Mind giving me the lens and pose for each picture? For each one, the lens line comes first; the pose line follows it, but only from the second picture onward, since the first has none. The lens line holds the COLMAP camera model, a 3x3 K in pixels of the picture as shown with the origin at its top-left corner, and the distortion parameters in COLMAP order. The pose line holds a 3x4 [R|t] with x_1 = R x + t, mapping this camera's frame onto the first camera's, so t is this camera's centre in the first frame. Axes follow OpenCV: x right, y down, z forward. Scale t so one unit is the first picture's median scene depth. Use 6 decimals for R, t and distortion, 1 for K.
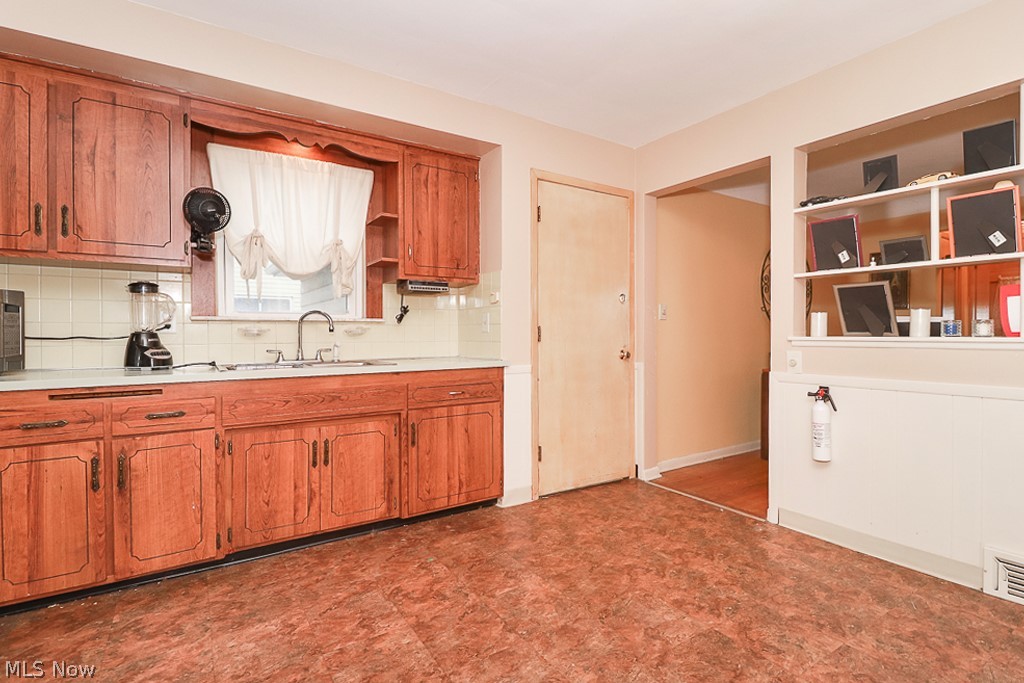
lens RADIAL K [[485.1, 0, 508.3], [0, 485.1, 338.8], [0, 0, 1]] dist [0.000326, -0.001001]
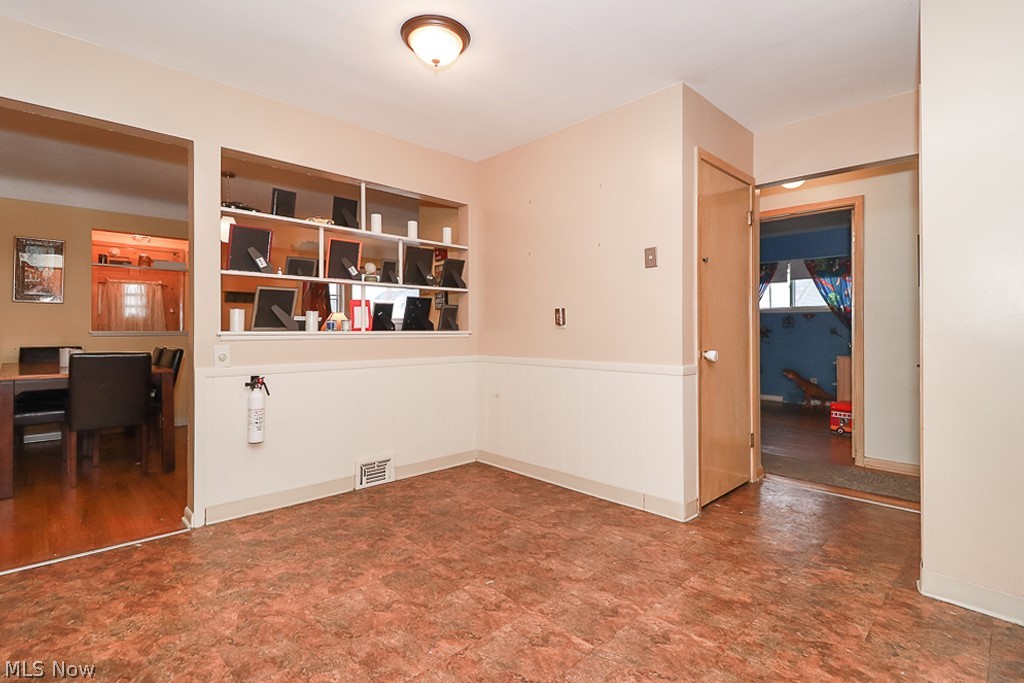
lens RADIAL K [[485.1, 0, 508.7], [0, 485.1, 332.8], [0, 0, 1]] dist [0.000326, -0.001001]
pose [[-0.178623, -0.005848, 0.983900, -0.574264], [0.008640, 0.999934, 0.007512, -0.005055], [-0.983880, 0.009843, -0.178561, 0.648049]]
